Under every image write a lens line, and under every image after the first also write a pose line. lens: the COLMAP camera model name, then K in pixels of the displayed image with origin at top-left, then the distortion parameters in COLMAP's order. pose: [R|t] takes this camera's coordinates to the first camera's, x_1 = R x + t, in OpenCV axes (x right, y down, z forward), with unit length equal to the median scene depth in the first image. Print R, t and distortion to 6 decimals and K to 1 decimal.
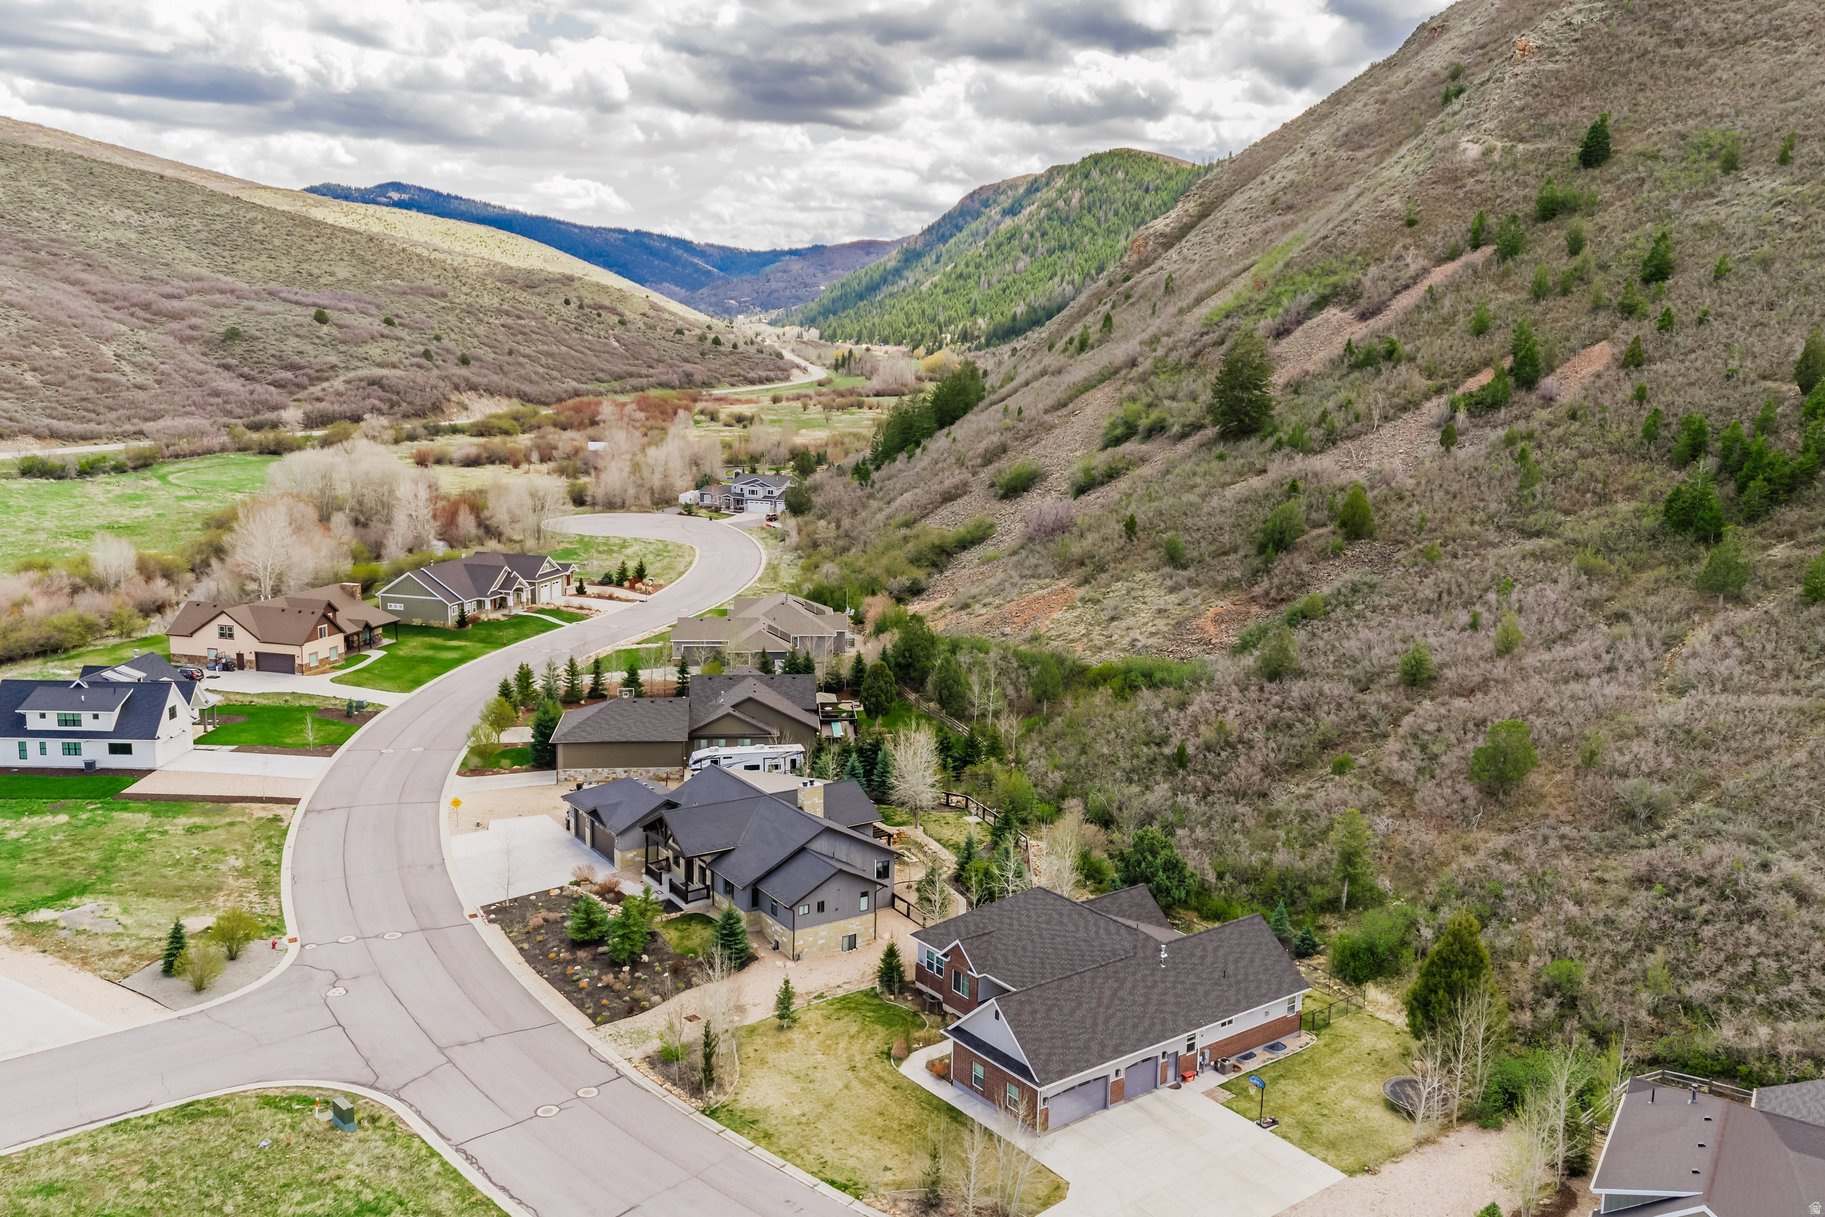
lens RADIAL K [[1471.2, 0, 915.2], [0, 1471.2, 639.6], [0, 0, 1]] dist [0.119019, -0.052203]
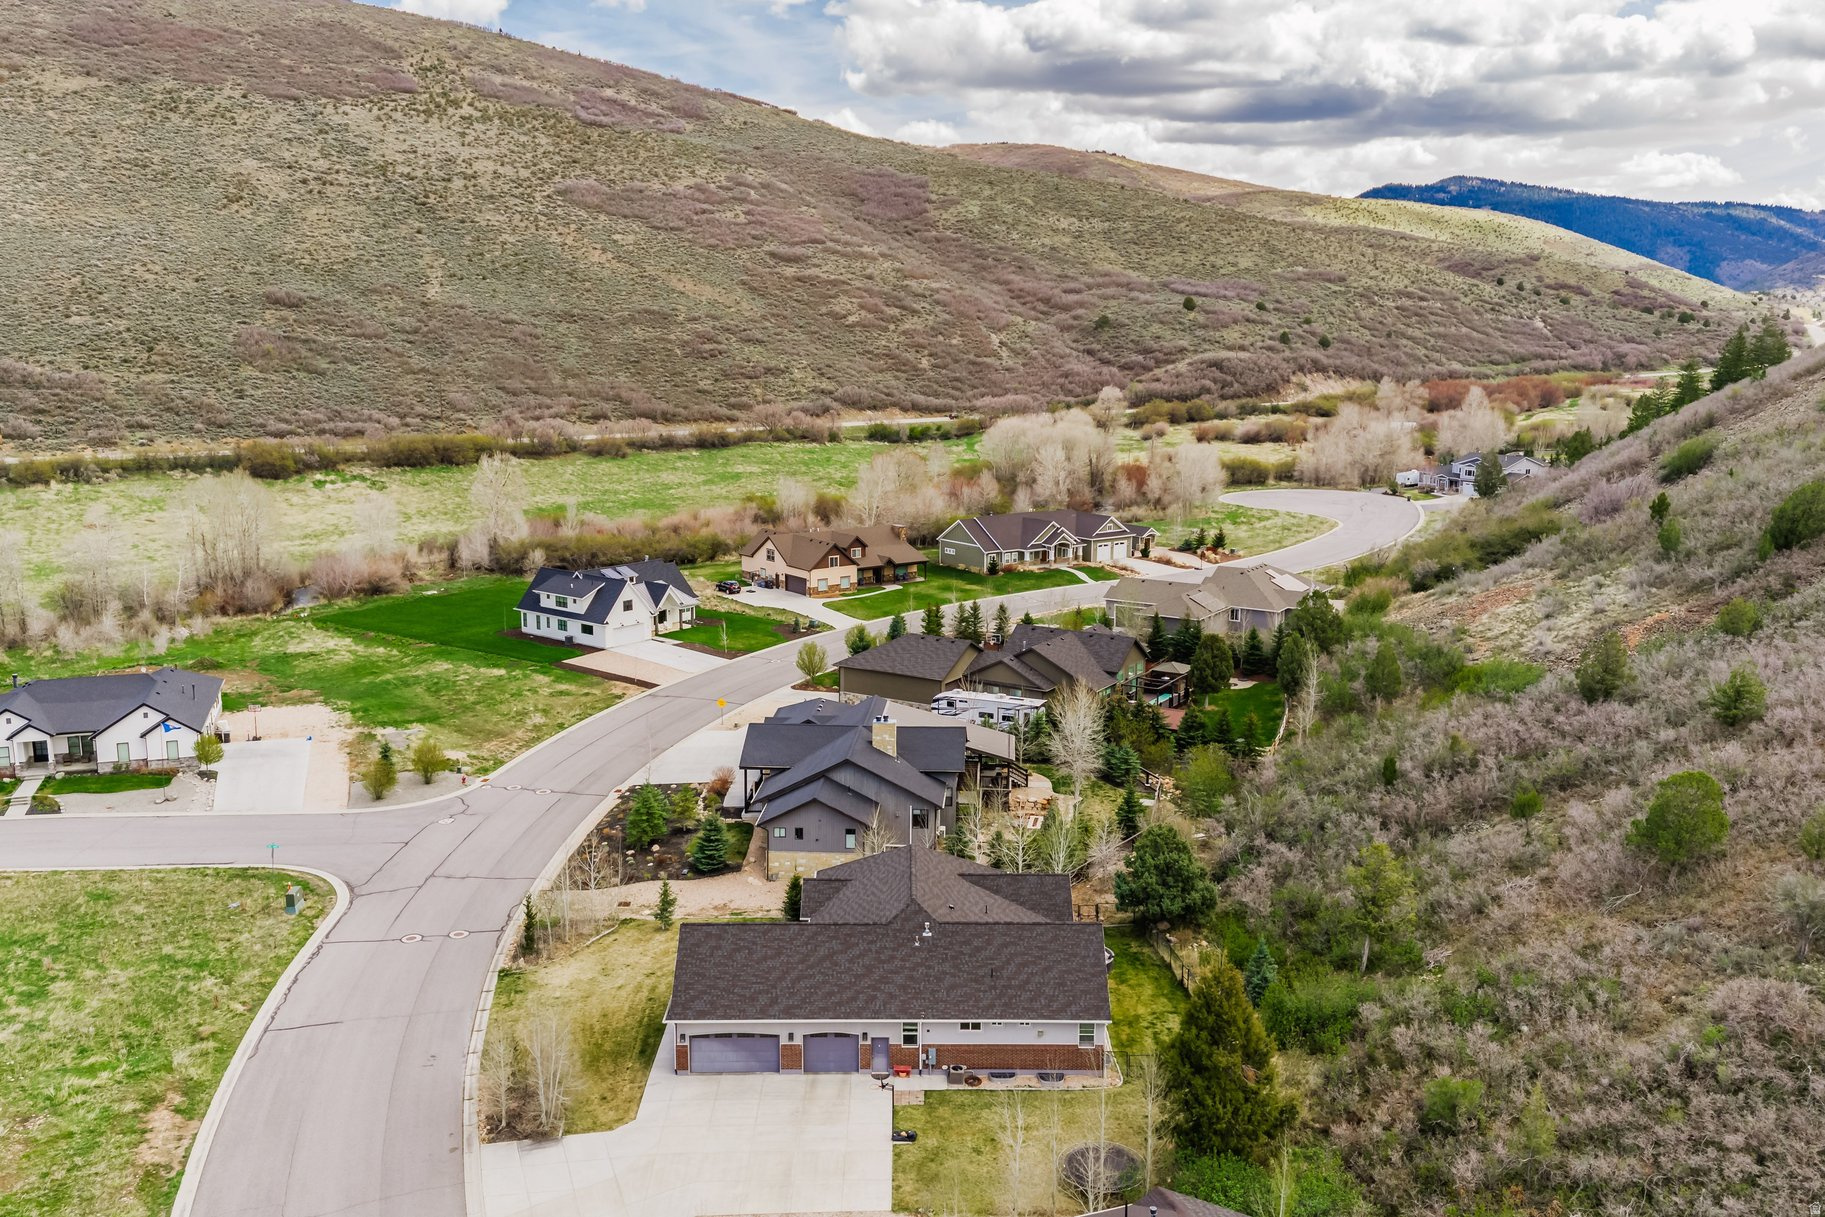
lens RADIAL K [[1546.7, 0, 1033.0], [0, 1546.7, 614.0], [0, 0, 1]] dist [0.097483, -0.065609]
pose [[0.790700, 0.093462, -0.605027, 0.211925], [-0.110031, 0.993880, 0.009732, 0.003089], [0.602234, 0.058877, 0.796145, 0.084922]]
